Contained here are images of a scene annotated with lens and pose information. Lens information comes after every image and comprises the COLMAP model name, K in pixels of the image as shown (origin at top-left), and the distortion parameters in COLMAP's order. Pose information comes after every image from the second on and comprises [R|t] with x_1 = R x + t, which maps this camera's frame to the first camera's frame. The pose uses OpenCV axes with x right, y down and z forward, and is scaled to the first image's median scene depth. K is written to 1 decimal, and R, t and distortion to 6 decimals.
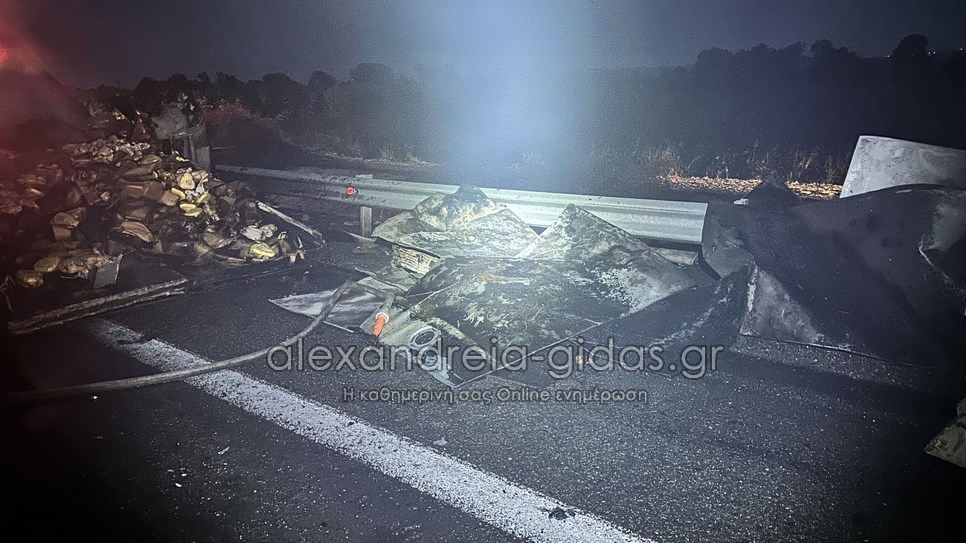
lens RADIAL K [[669.7, 0, 483.0], [0, 669.7, 271.5], [0, 0, 1]] dist [0.159038, -0.250839]
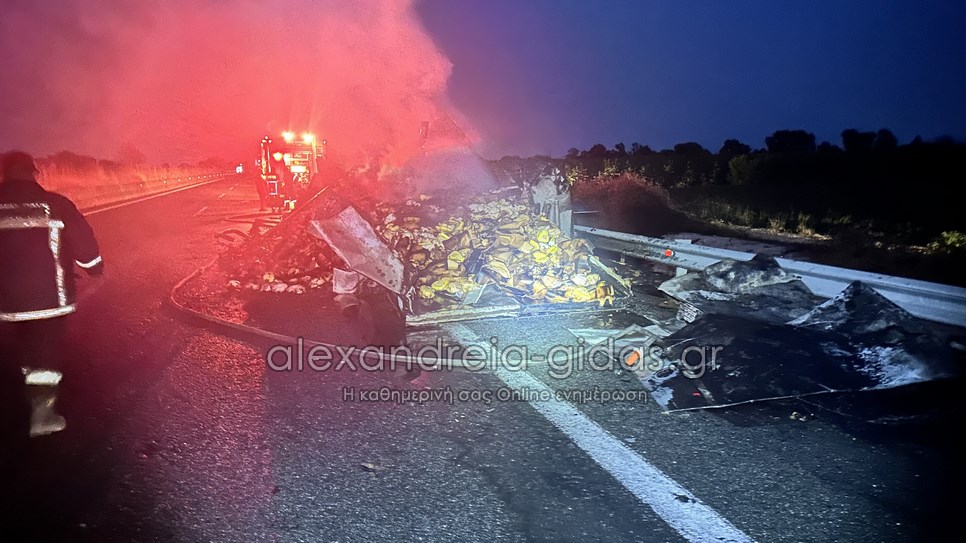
lens RADIAL K [[669.7, 0, 483.0], [0, 669.7, 271.5], [0, 0, 1]] dist [0.159038, -0.250839]
pose [[0.841553, 0.097889, -0.531231, 0.189366], [-0.147737, 0.987656, -0.052045, 0.021697], [0.519579, 0.122281, 0.845627, -0.154935]]
